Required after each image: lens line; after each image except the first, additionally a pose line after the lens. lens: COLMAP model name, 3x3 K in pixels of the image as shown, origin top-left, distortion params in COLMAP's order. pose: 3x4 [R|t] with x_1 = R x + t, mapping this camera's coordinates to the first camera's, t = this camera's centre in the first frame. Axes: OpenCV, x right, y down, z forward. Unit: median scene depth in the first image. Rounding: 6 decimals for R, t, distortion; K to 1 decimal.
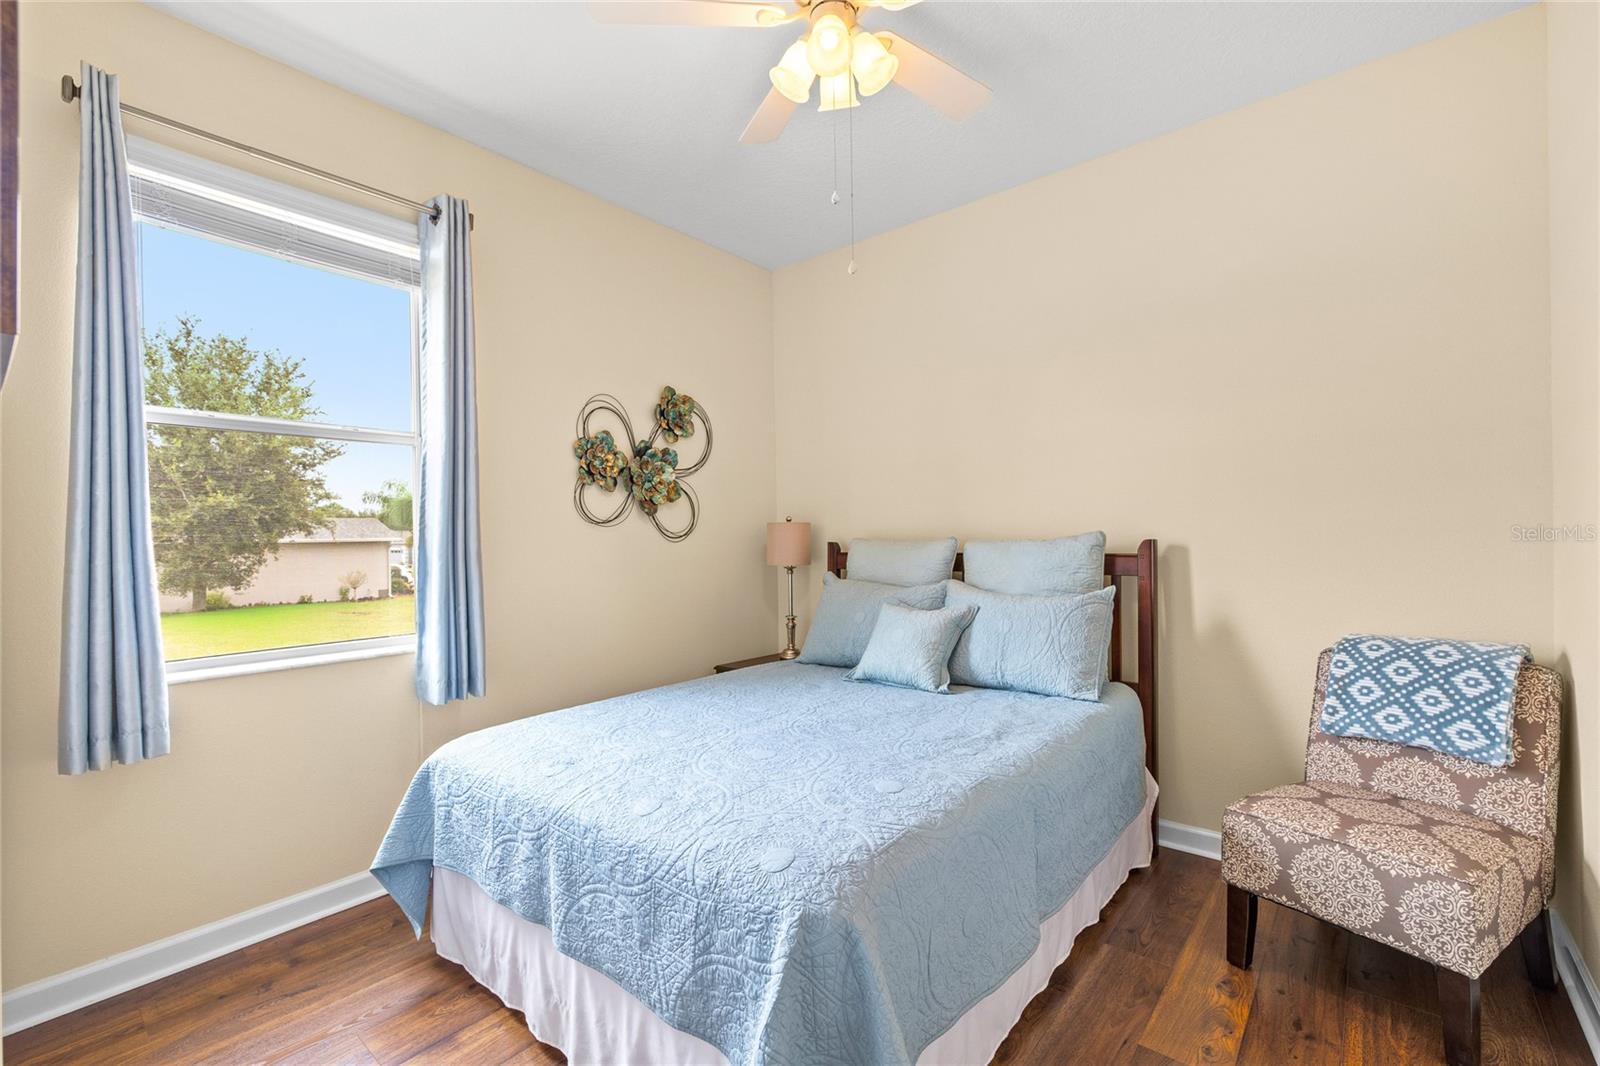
lens RADIAL K [[686.9, 0, 792.4], [0, 686.9, 533.2], [0, 0, 1]] dist [-0.000555, 0.000105]
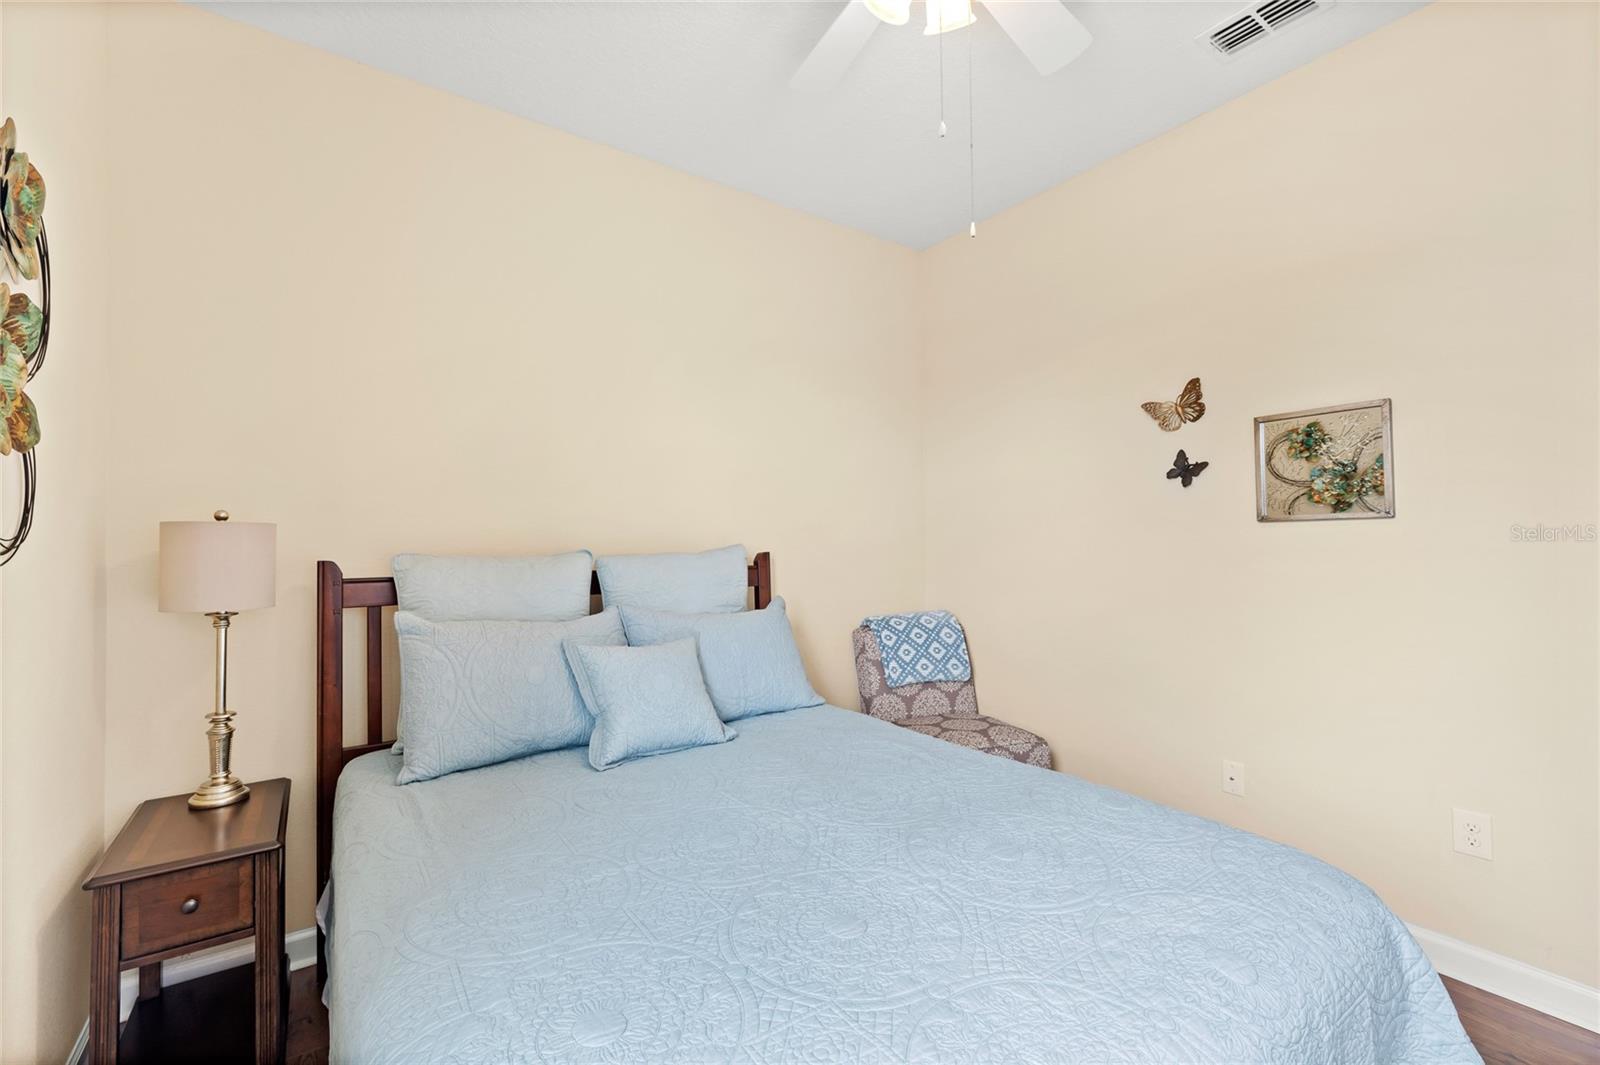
lens RADIAL K [[686.9, 0, 792.4], [0, 686.9, 532.7], [0, 0, 1]] dist [-0.000555, 0.000105]
pose [[0.247441, 0.022116, 0.968650, -0.687506], [-0.000225, 0.999741, -0.022768, 0.004632], [-0.968903, 0.005416, 0.247382, 0.886591]]
